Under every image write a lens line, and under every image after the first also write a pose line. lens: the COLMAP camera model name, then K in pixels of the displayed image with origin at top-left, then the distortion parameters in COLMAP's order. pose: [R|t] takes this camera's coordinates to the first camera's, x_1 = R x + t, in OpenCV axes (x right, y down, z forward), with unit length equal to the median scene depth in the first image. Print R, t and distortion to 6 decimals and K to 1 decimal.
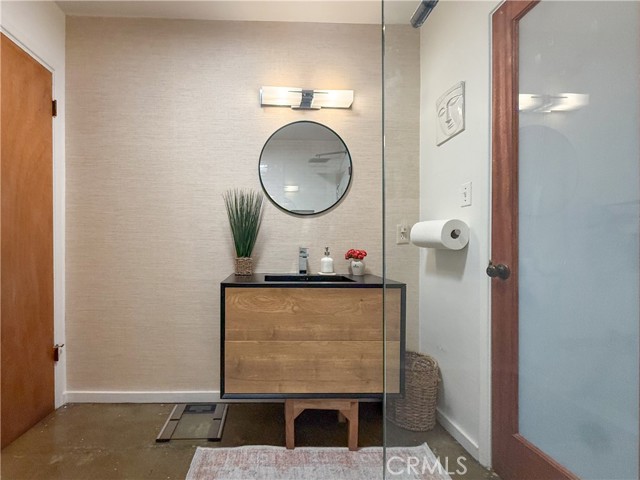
lens RADIAL K [[267.4, 0, 266.8], [0, 267.4, 249.5], [0, 0, 1]] dist [-0.015895, -0.001407]
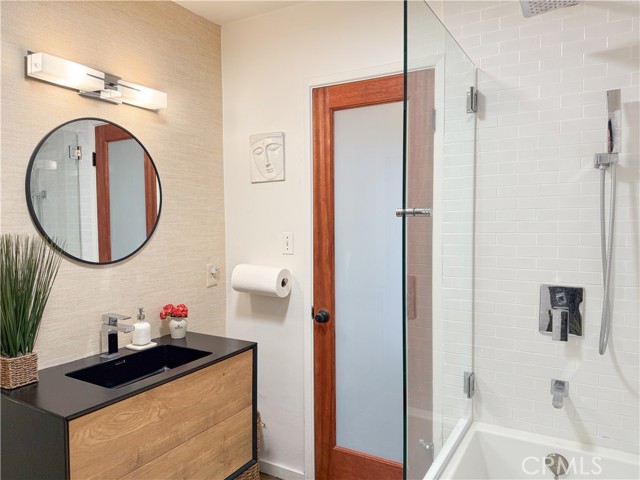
lens RADIAL K [[439.4, 0, 318.5], [0, 439.4, 240.4], [0, 0, 1]] dist [-0.009783, -0.025534]
pose [[0.518091, -0.046917, 0.854038, -0.668911], [0.031440, 0.998864, 0.035800, -0.280163], [-0.854747, 0.008303, 0.518978, -0.001886]]
